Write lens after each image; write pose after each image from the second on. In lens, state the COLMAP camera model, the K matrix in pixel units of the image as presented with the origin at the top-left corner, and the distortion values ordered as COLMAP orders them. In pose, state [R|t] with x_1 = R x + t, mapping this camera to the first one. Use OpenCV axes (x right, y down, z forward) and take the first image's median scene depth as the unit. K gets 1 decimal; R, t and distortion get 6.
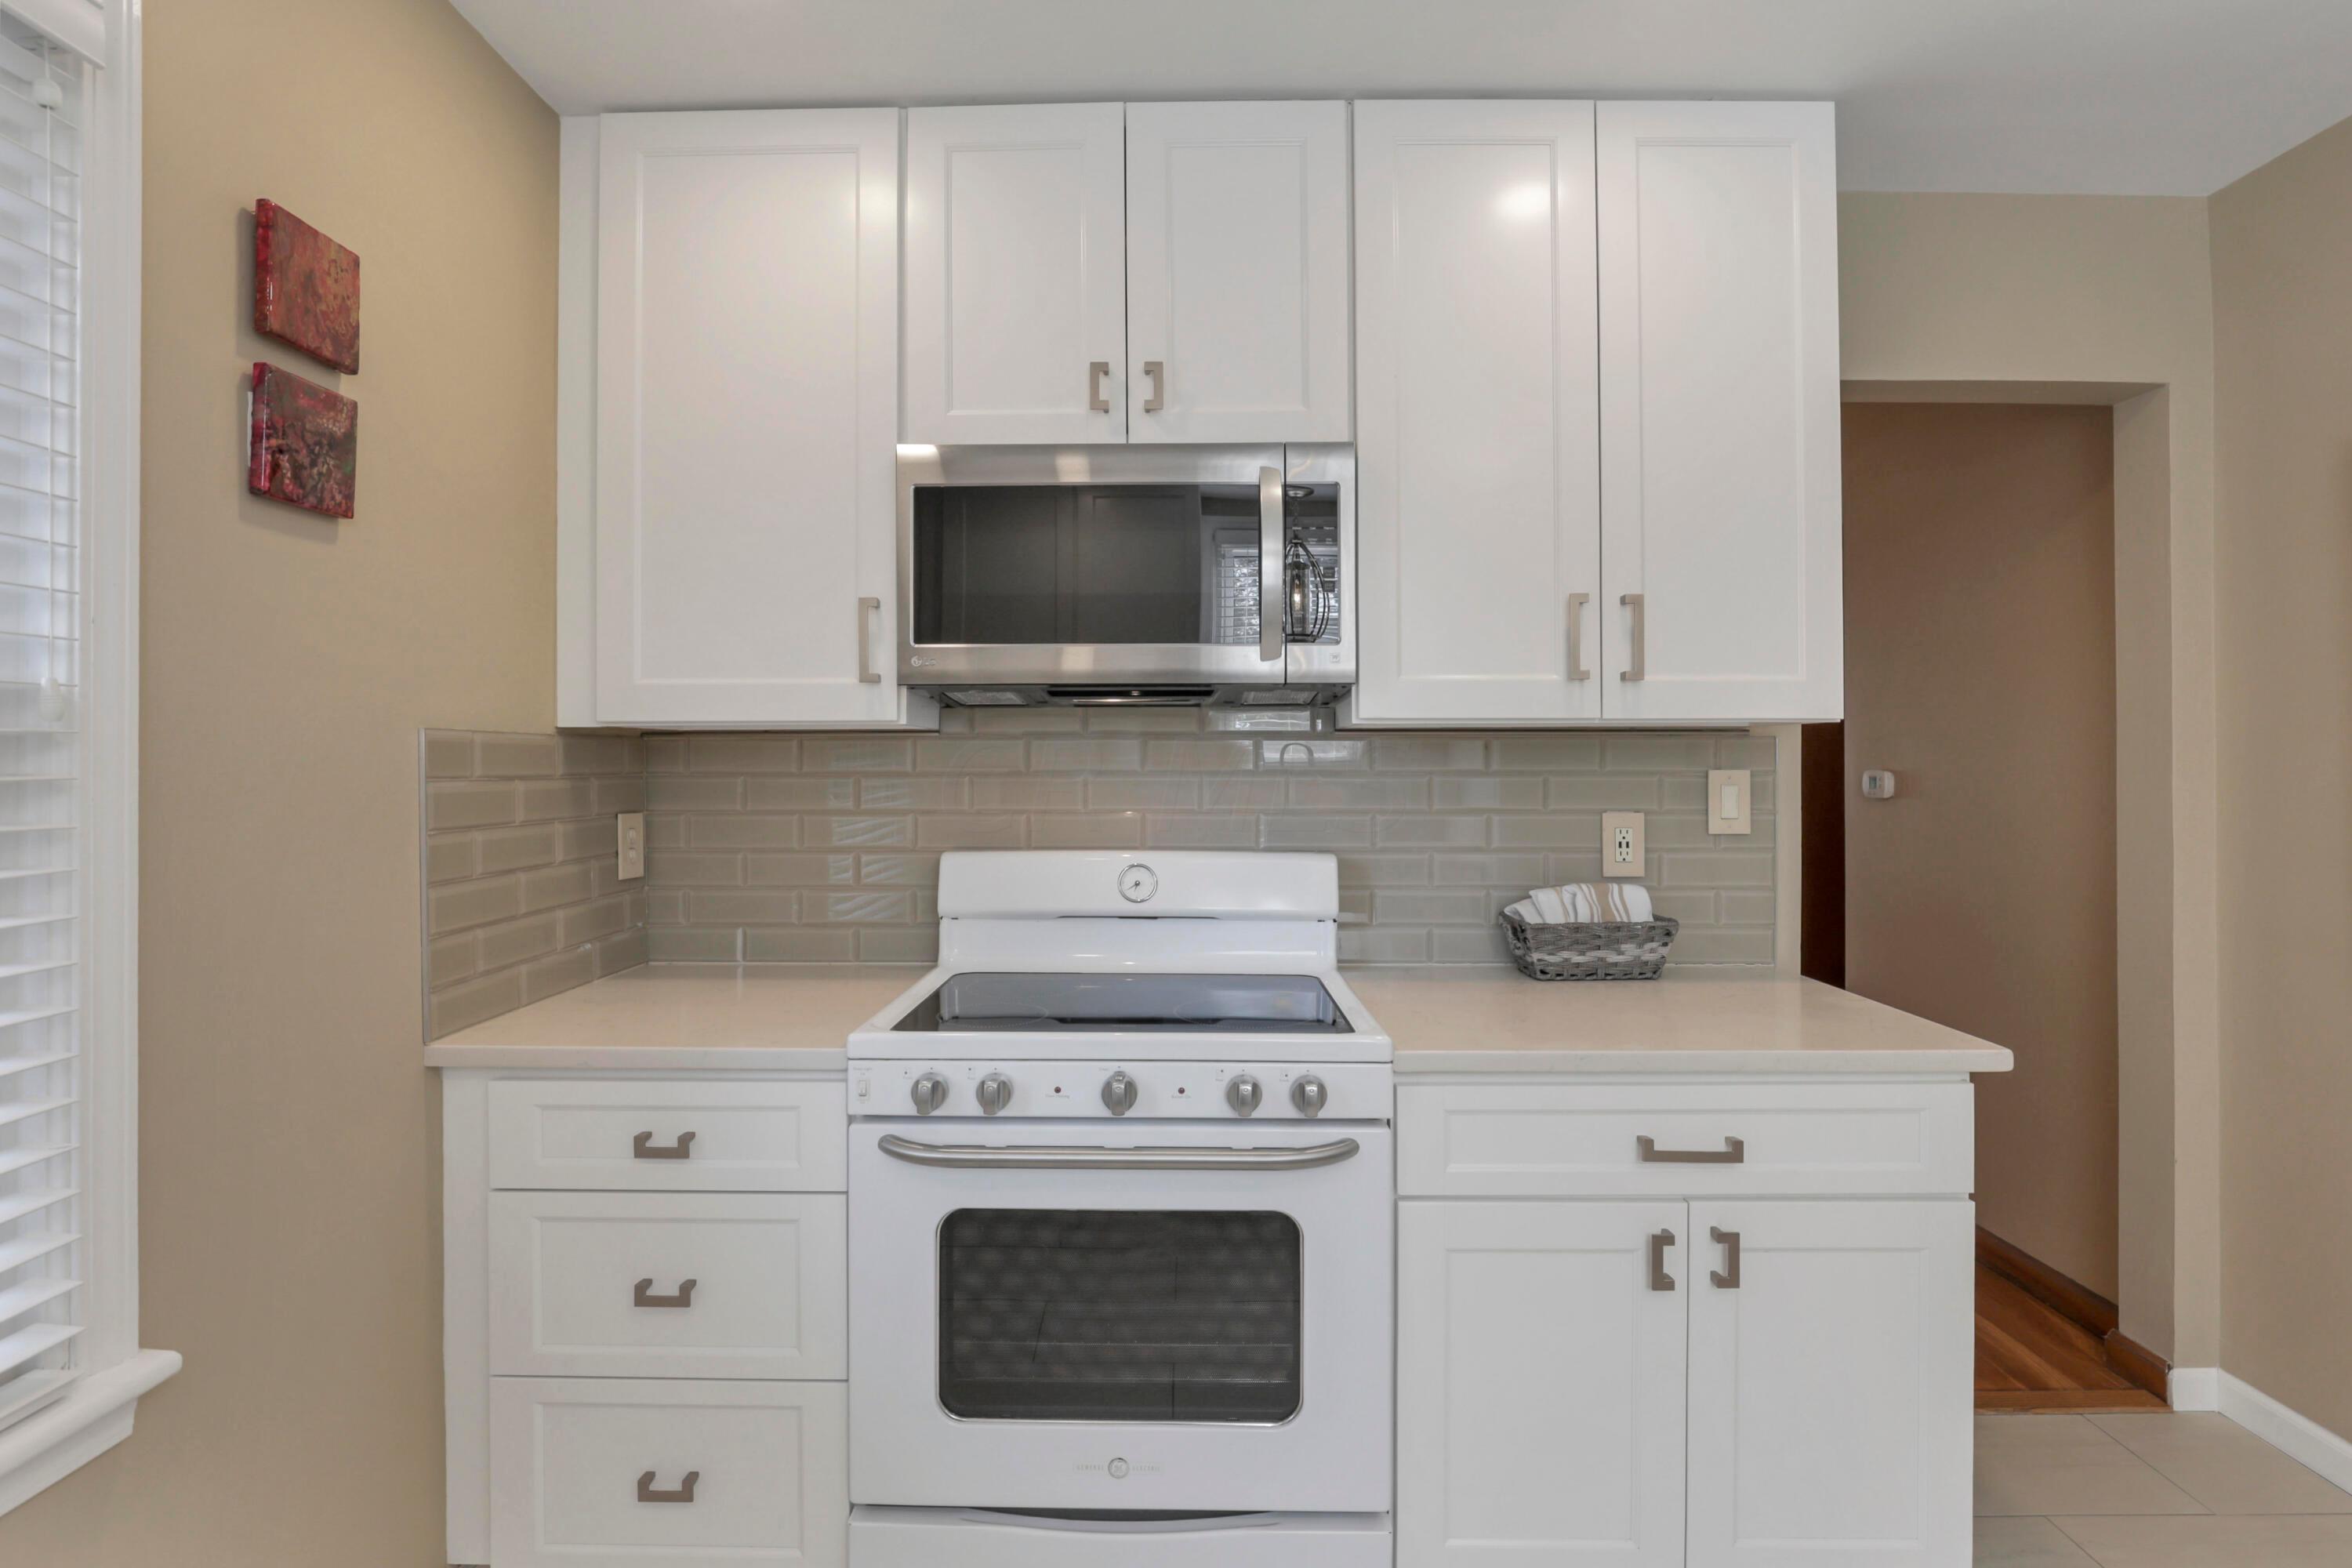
lens RADIAL K [[1101.4, 0, 1168.5], [0, 1101.4, 765.8], [0, 0, 1]] dist [-0.022677, 0.000201]
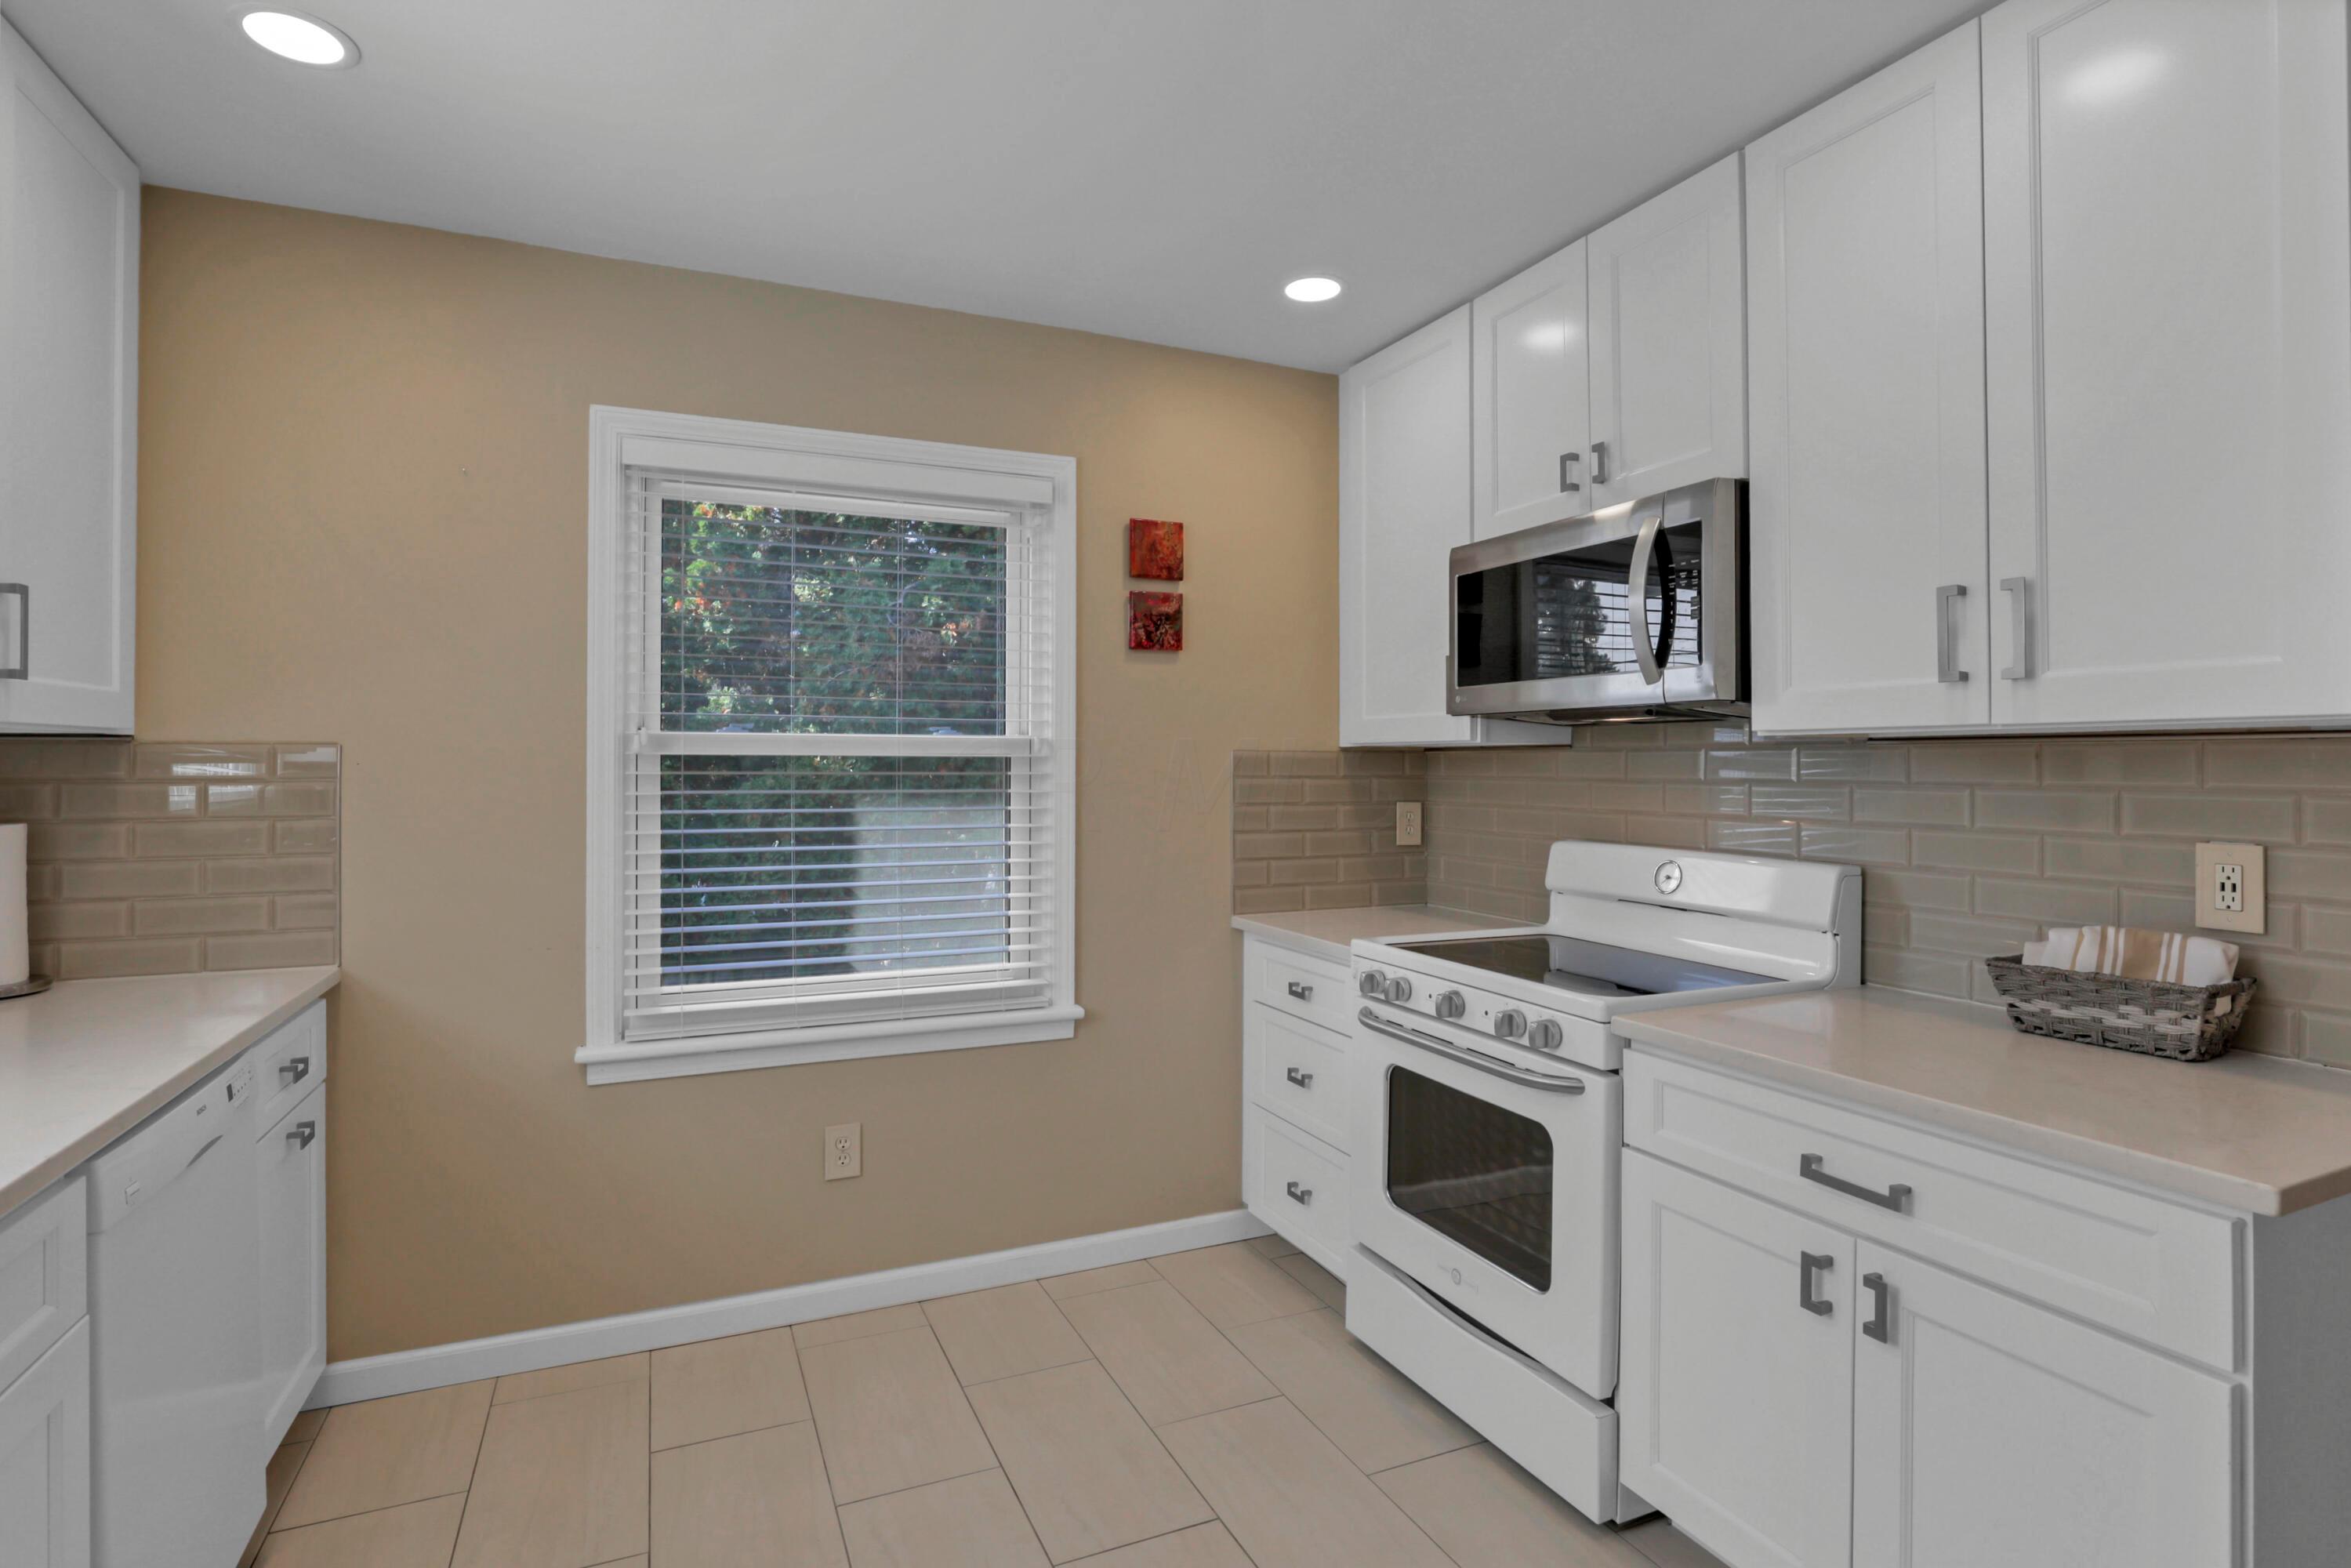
lens RADIAL K [[1145.5, 0, 1166.0], [0, 1145.5, 766.4], [0, 0, 1]] dist [-0.025209, -0.000100]
pose [[0.431259, 0.004542, -0.902217, 0.935181], [-0.006747, 0.999976, 0.001809, -0.007853], [0.902203, 0.005307, 0.431279, 0.025038]]
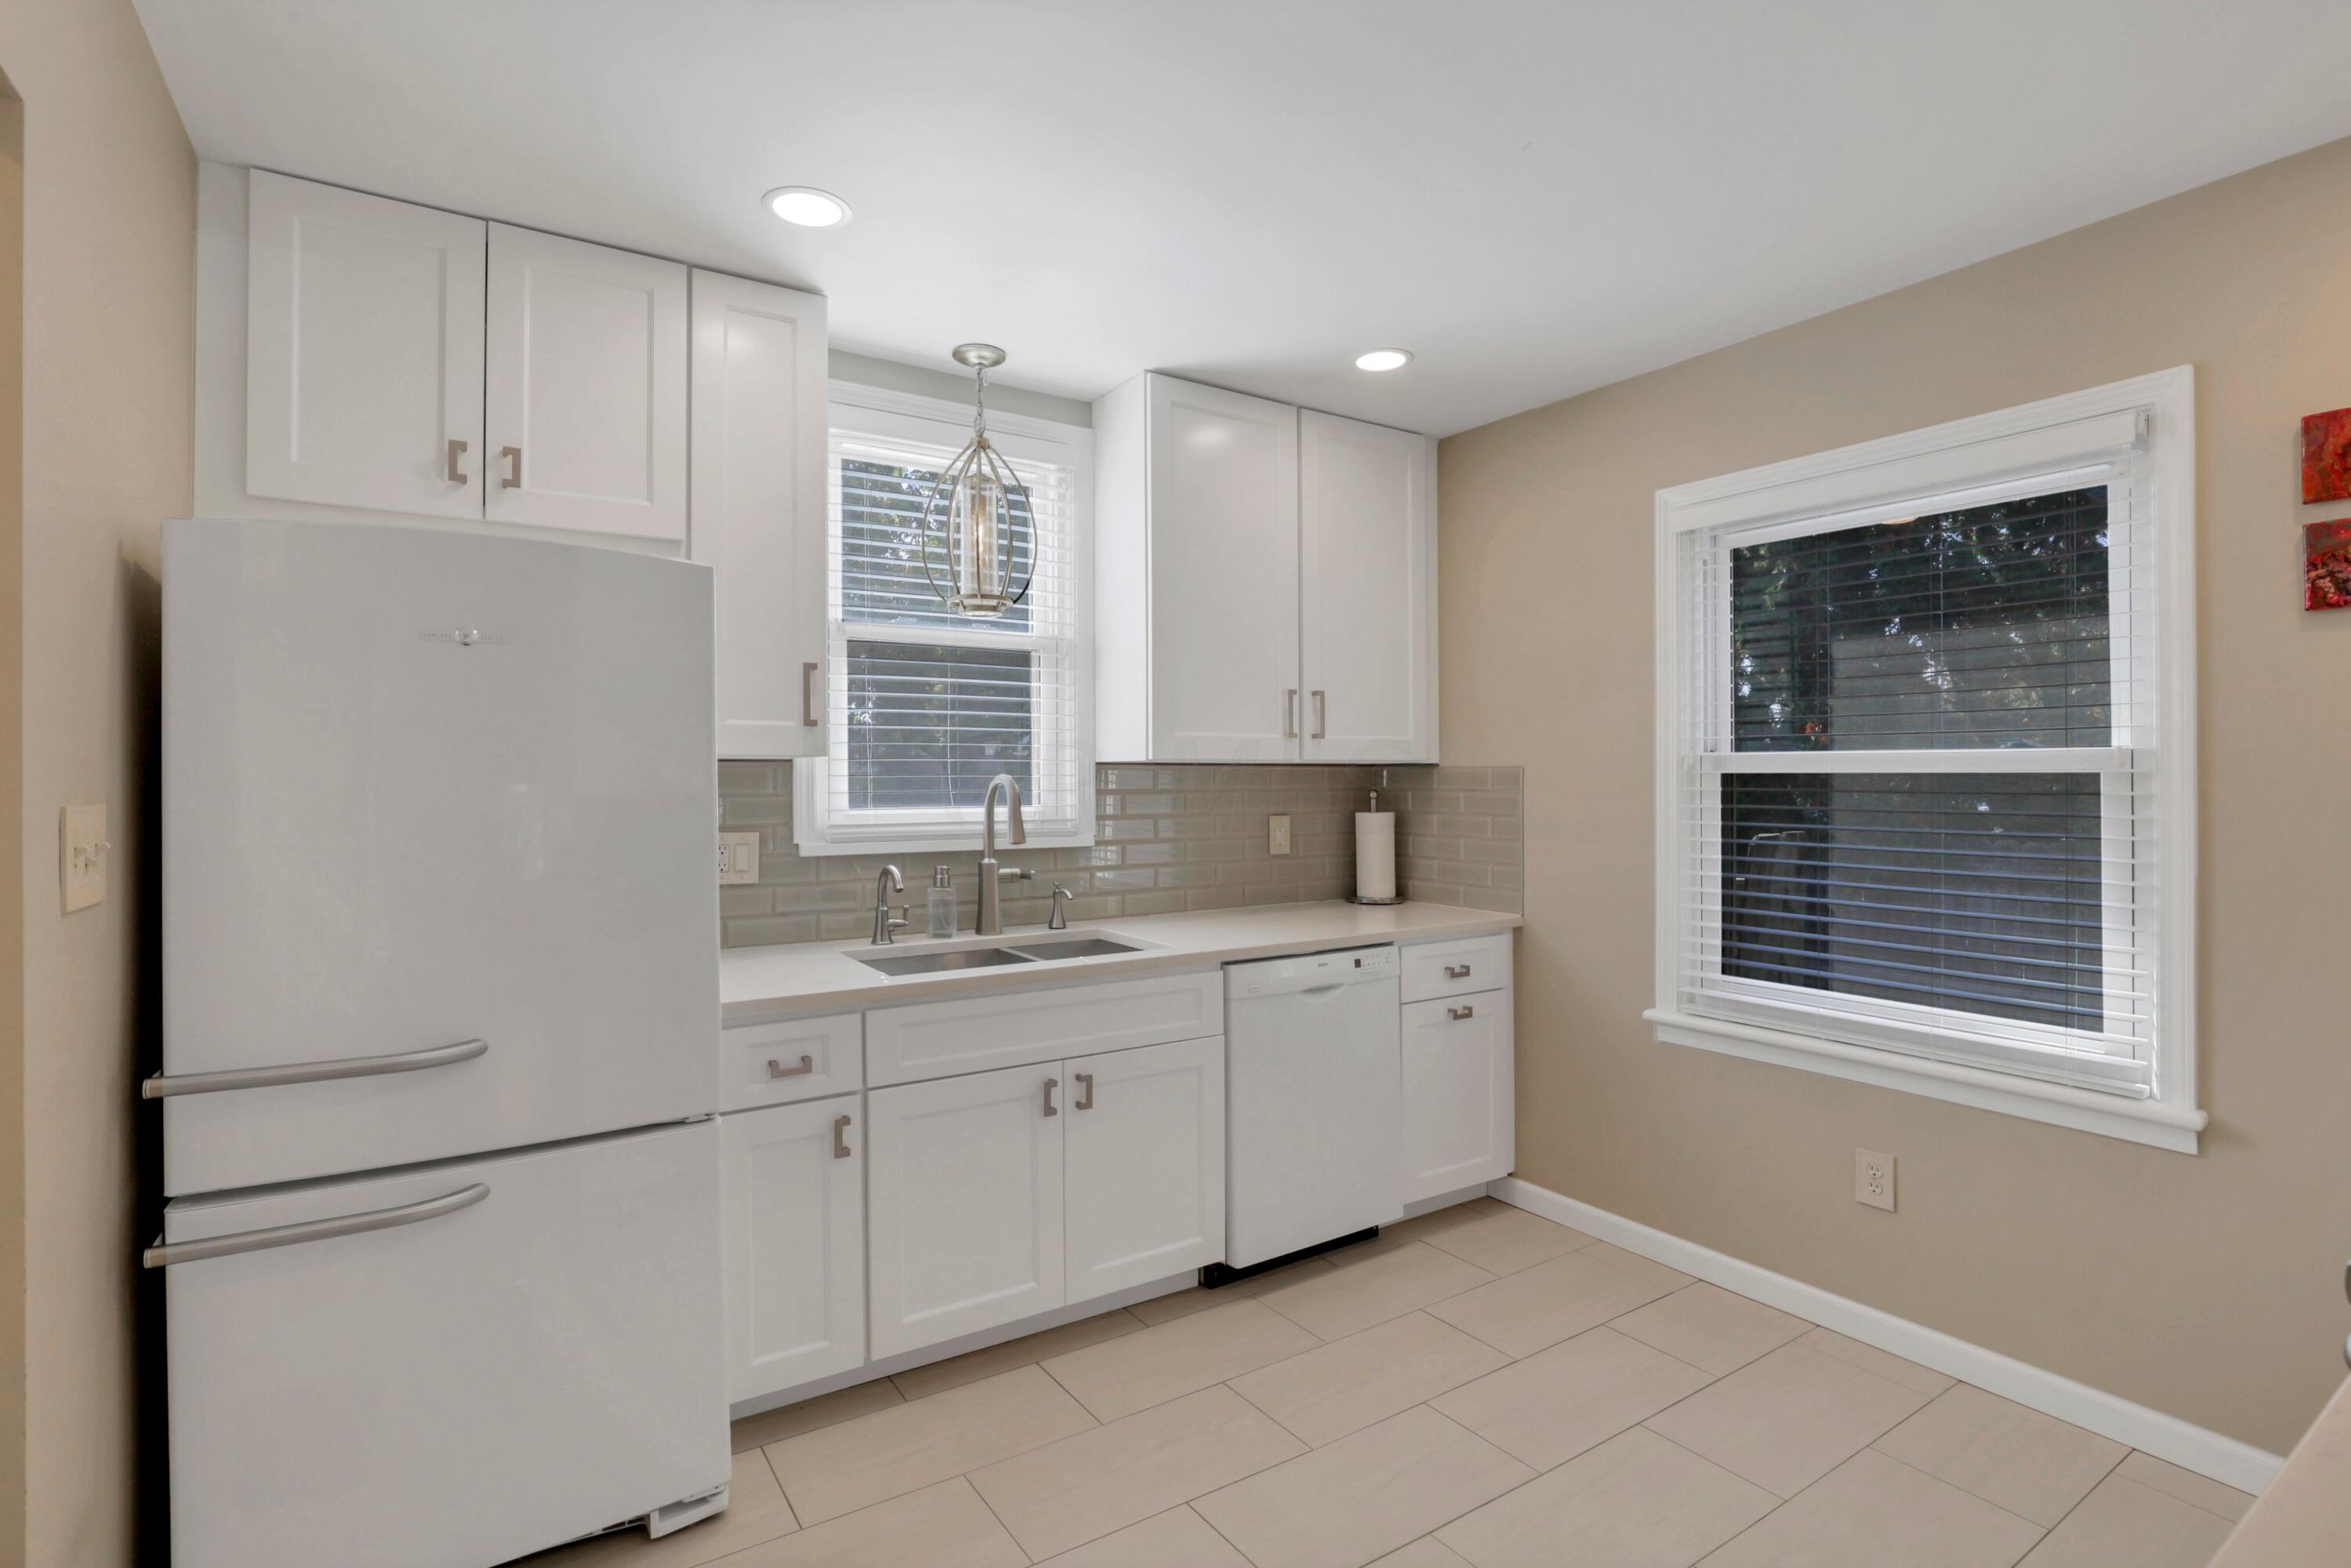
lens RADIAL K [[1104.8, 0, 1175.5], [0, 1104.8, 784.0], [0, 0, 1]] dist [-0.023512, 0.007988]
pose [[-0.821369, 0.007672, -0.570345, 0.932865], [0.002683, 0.999950, 0.009587, -0.018127], [0.570391, 0.006344, -0.821349, 0.937315]]
